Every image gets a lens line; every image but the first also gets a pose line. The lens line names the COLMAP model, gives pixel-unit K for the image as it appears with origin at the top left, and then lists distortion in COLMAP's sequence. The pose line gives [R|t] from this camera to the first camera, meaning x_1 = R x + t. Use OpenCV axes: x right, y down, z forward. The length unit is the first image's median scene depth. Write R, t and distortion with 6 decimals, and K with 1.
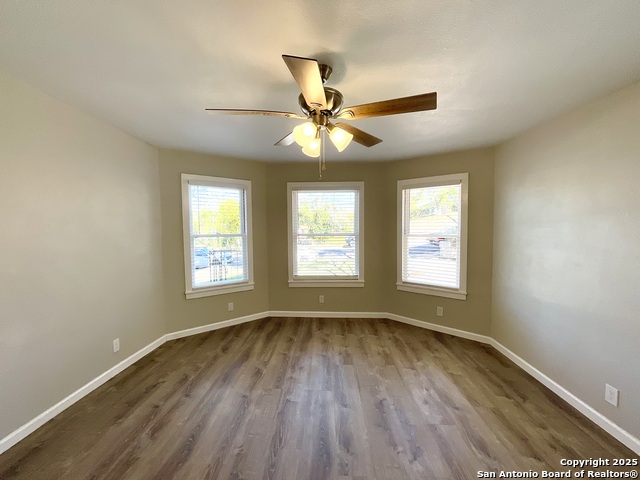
lens RADIAL K [[257.3, 0, 320.0], [0, 257.3, 240.0], [0, 0, 1]] dist [-0.000678, 0.000565]
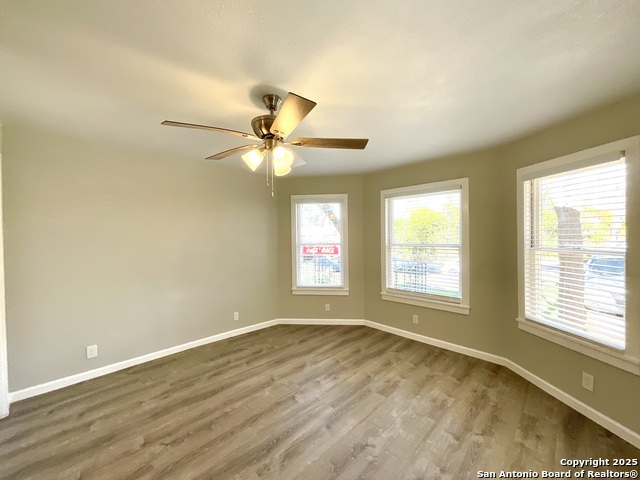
lens RADIAL K [[257.3, 0, 320.0], [0, 257.3, 240.0], [0, 0, 1]] dist [-0.000678, 0.000565]
pose [[0.731963, 0.006464, -0.681314, 0.500912], [-0.025106, 0.999532, -0.017489, -0.019158], [0.680882, 0.029906, 0.731782, 0.185971]]
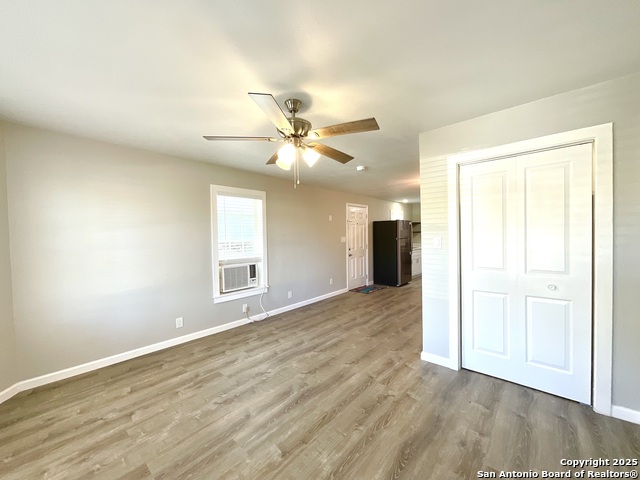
lens RADIAL K [[257.3, 0, 320.0], [0, 257.3, 240.0], [0, 0, 1]] dist [-0.000678, 0.000565]
pose [[-0.765684, -0.008129, 0.643166, -0.496239], [0.045089, 0.996782, 0.066276, -0.036523], [-0.641635, 0.079746, -0.762854, 1.051203]]
